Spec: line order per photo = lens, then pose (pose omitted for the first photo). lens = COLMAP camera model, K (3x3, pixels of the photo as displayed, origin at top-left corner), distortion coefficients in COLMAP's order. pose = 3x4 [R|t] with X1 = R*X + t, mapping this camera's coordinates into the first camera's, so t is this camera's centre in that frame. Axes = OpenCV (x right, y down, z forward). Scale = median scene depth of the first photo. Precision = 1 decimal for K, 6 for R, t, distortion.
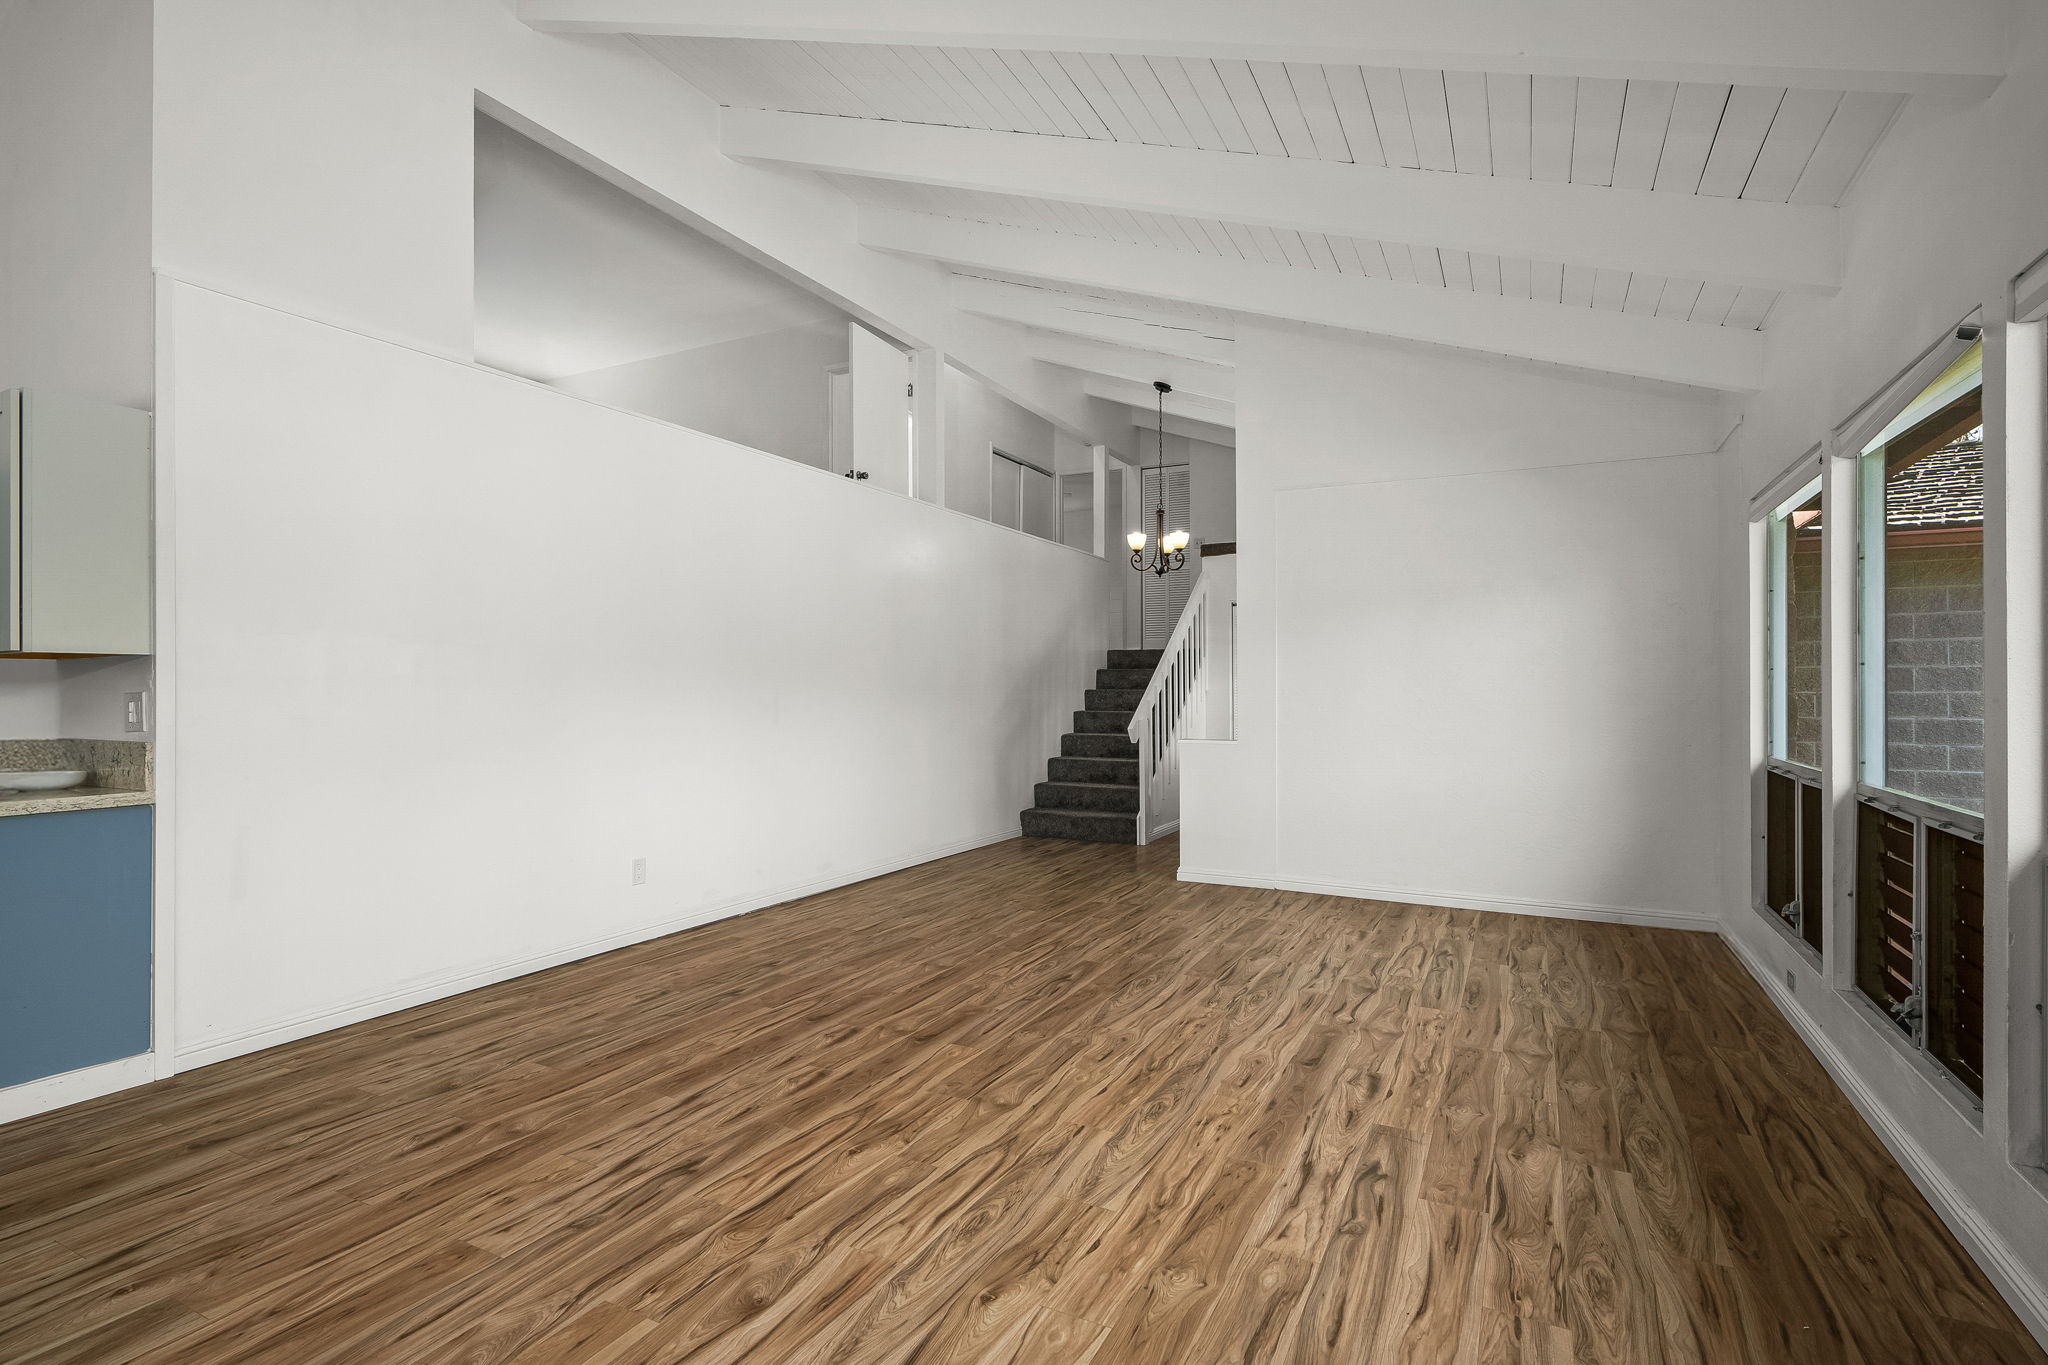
lens RADIAL K [[1013.3, 0, 1003.3], [0, 1013.3, 678.3], [0, 0, 1]] dist [0.001293, 0.000250]
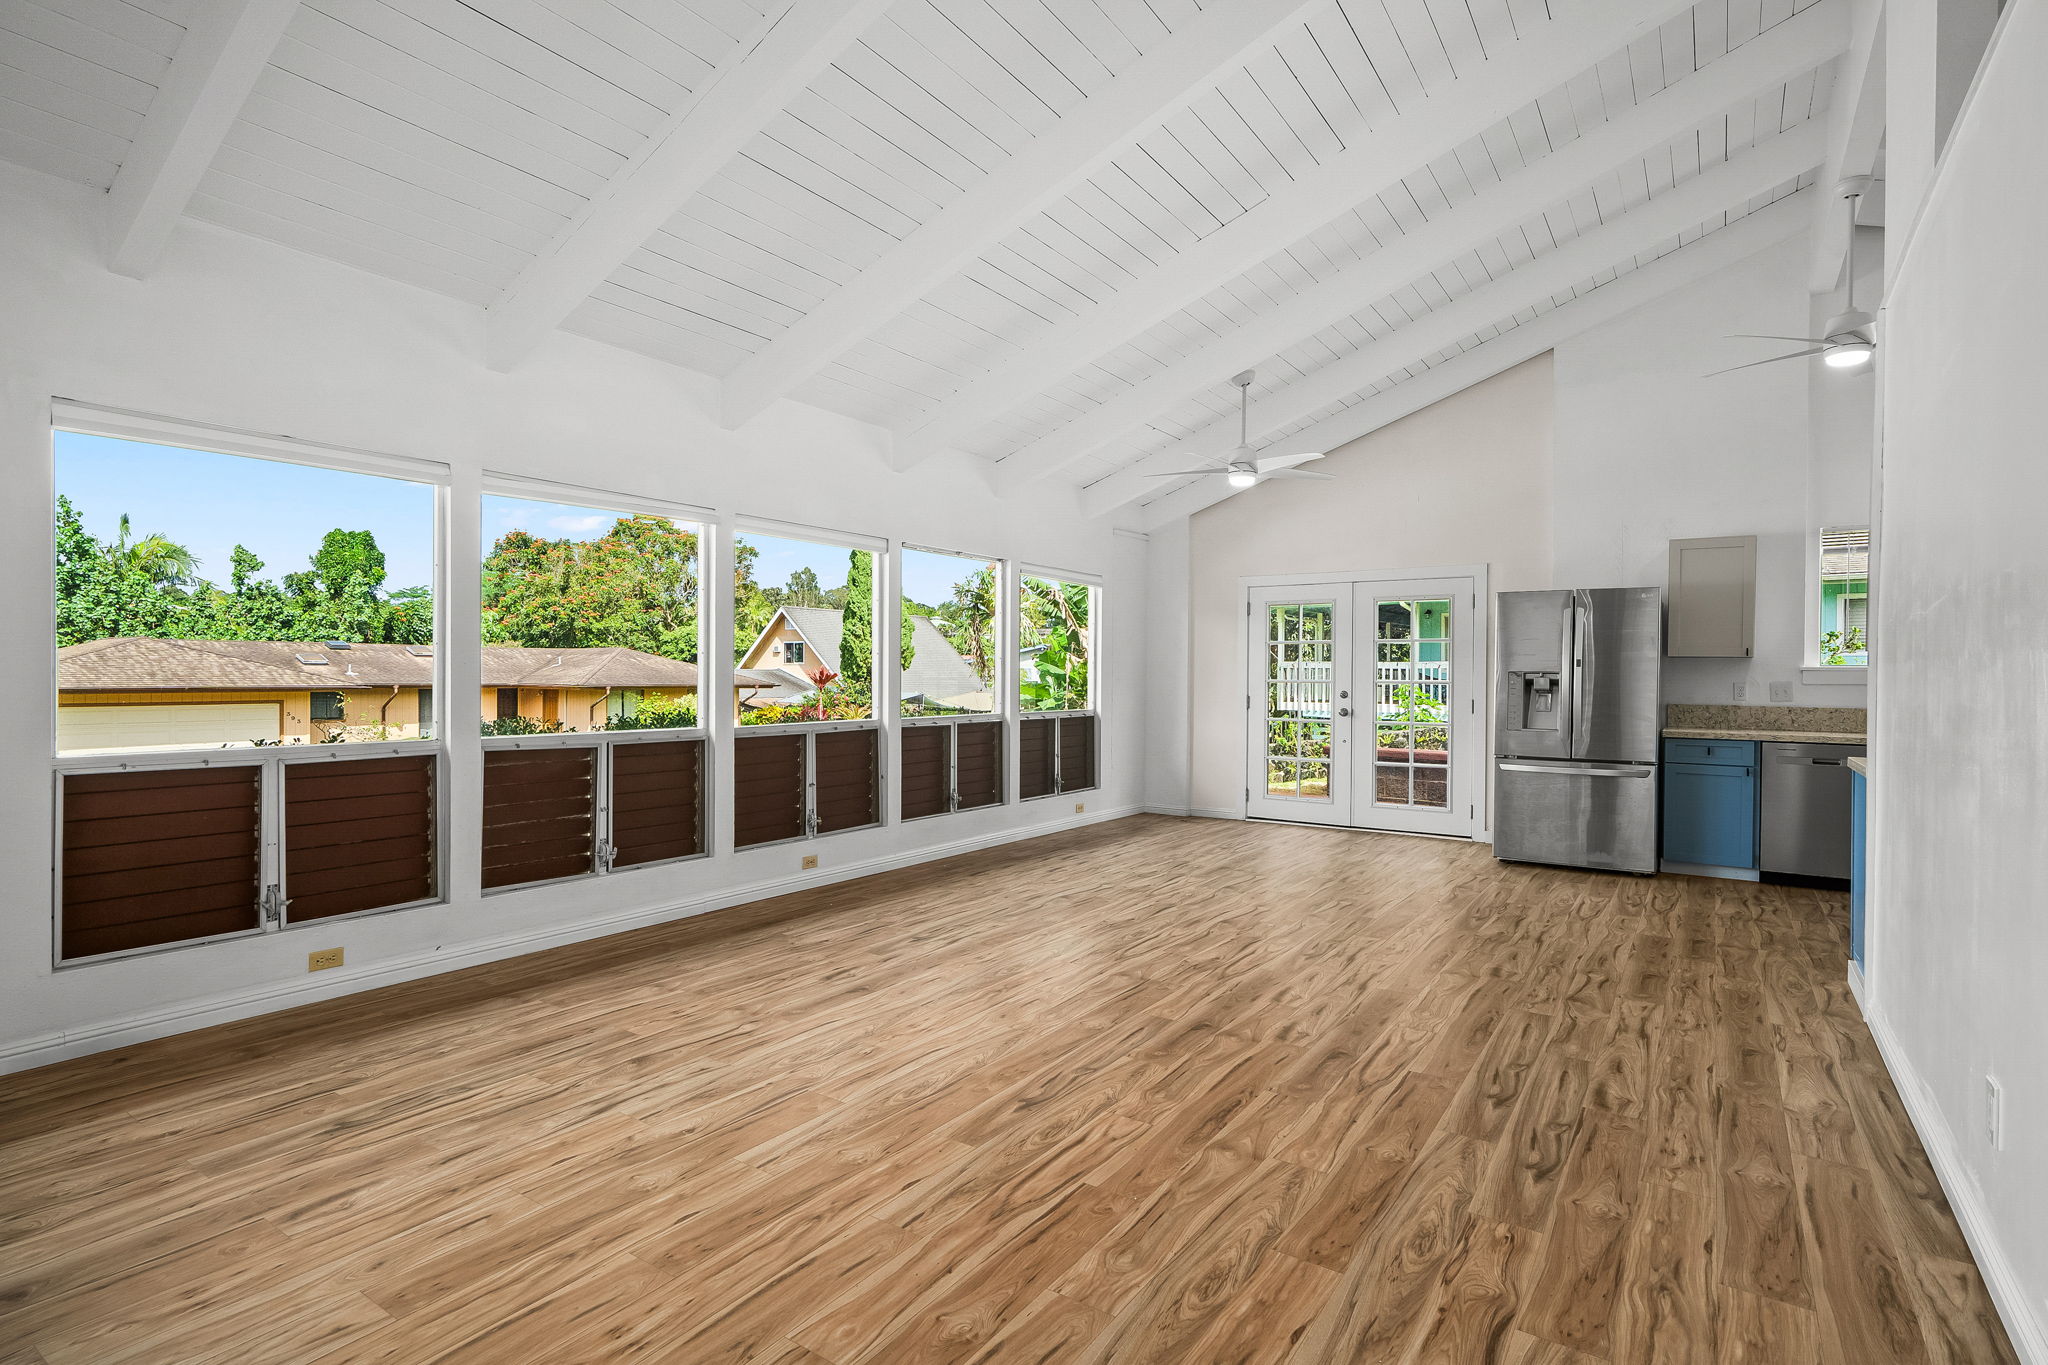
lens RADIAL K [[1013.3, 0, 1003.3], [0, 1013.3, 678.3], [0, 0, 1]] dist [0.001293, 0.000250]
pose [[-0.991967, -0.009154, 0.126165, -0.007145], [-0.010416, 0.999902, -0.009351, 0.029243], [-0.126067, -0.010590, -0.991965, 2.239308]]
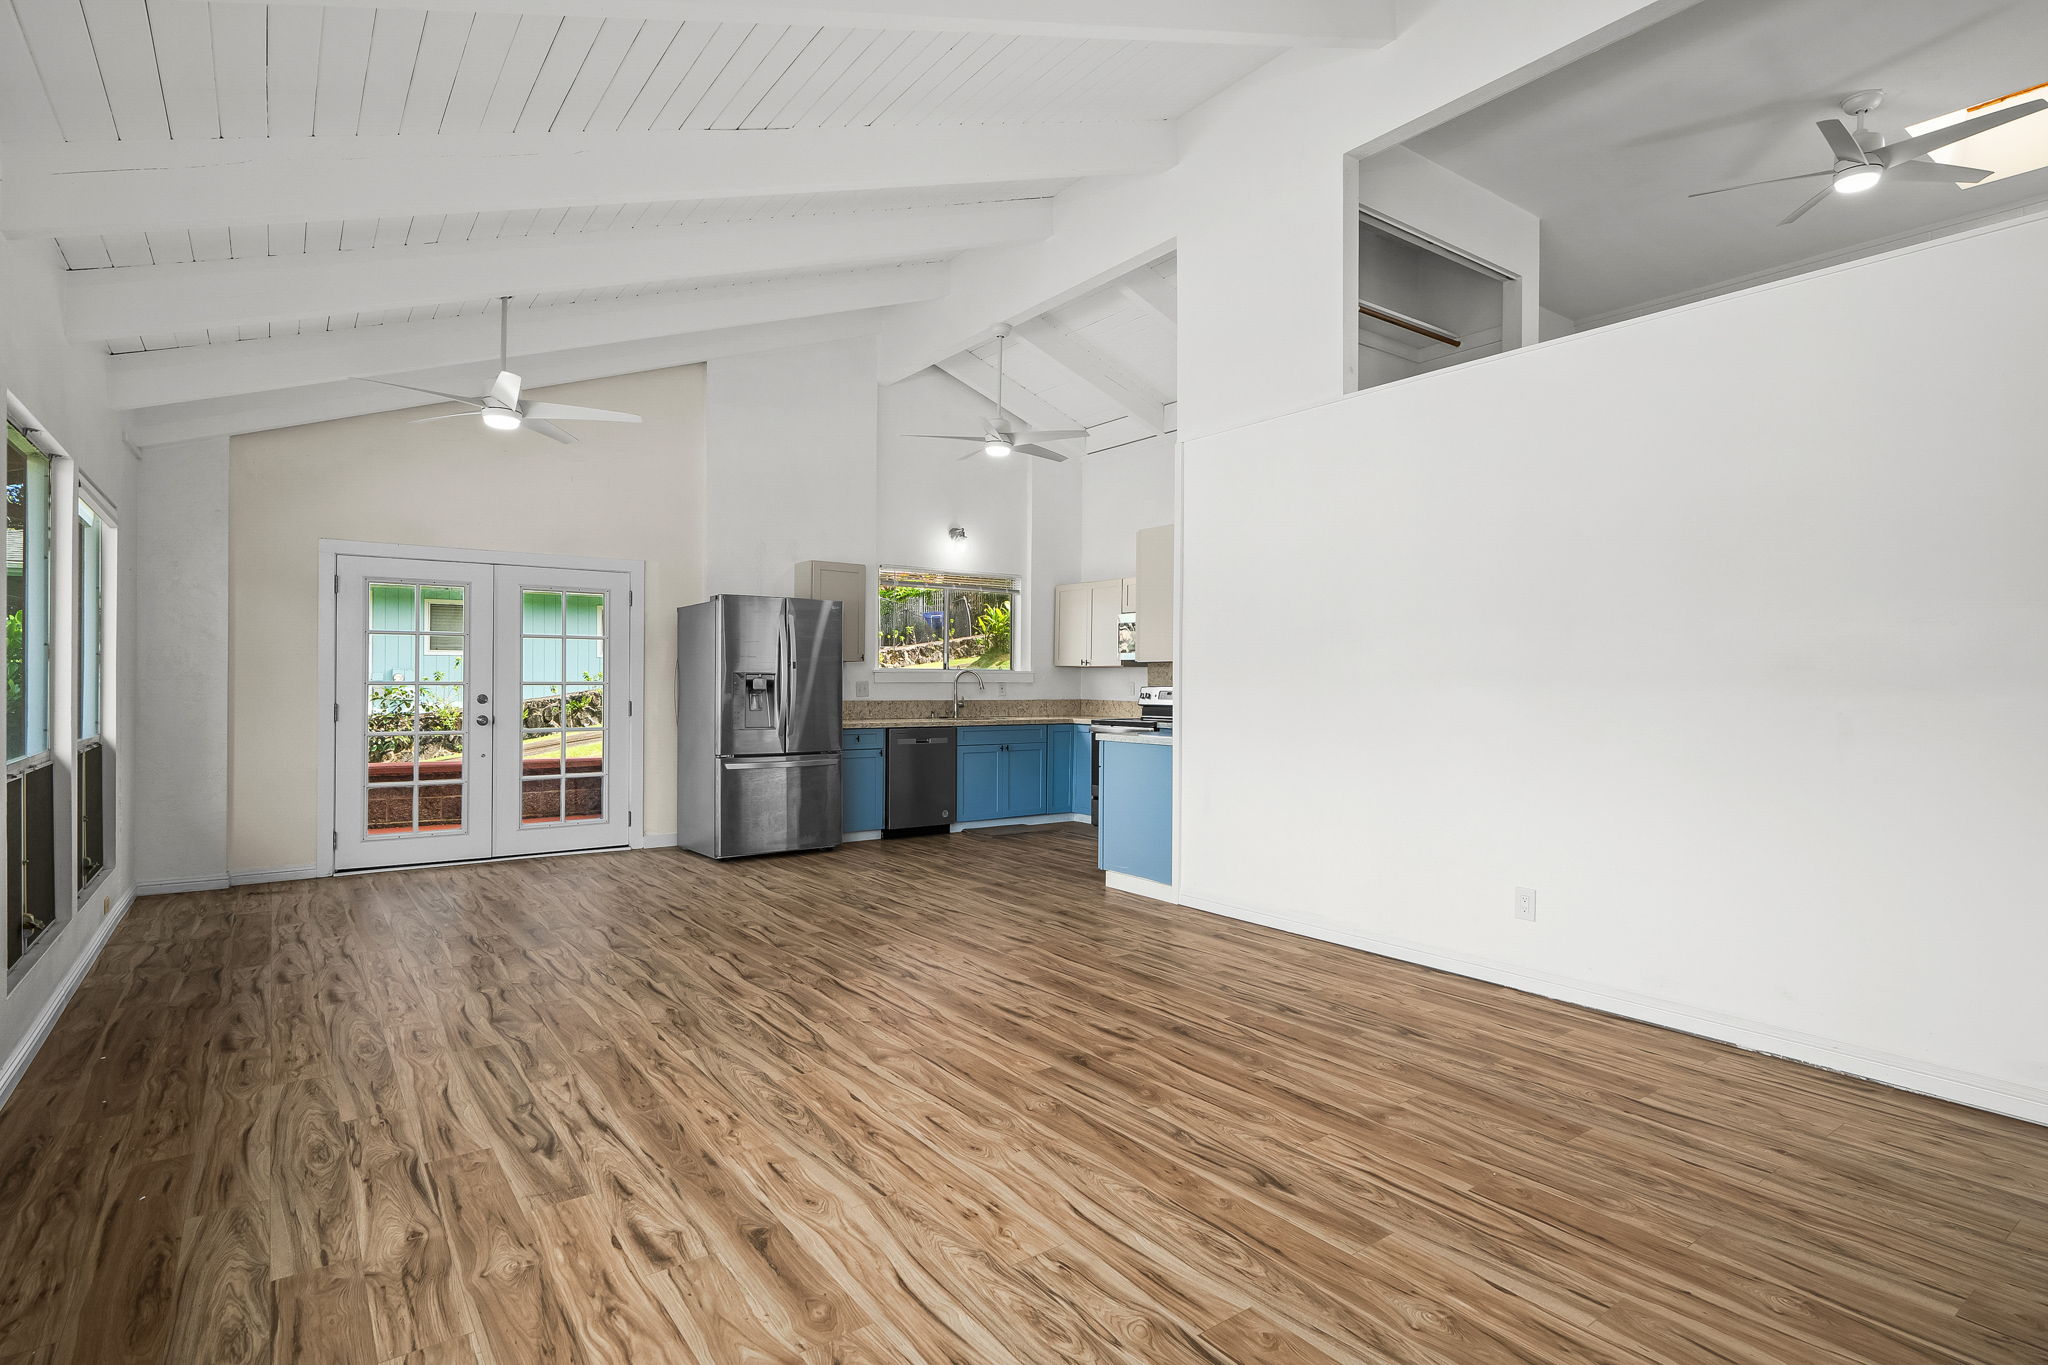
lens RADIAL K [[1013.3, 0, 1003.3], [0, 1013.3, 678.3], [0, 0, 1]] dist [0.001293, 0.000250]
pose [[-0.448247, -0.006822, -0.893883, 0.865905], [0.004463, 0.999941, -0.009870, 0.019888], [0.893898, -0.008413, -0.448191, 1.508270]]
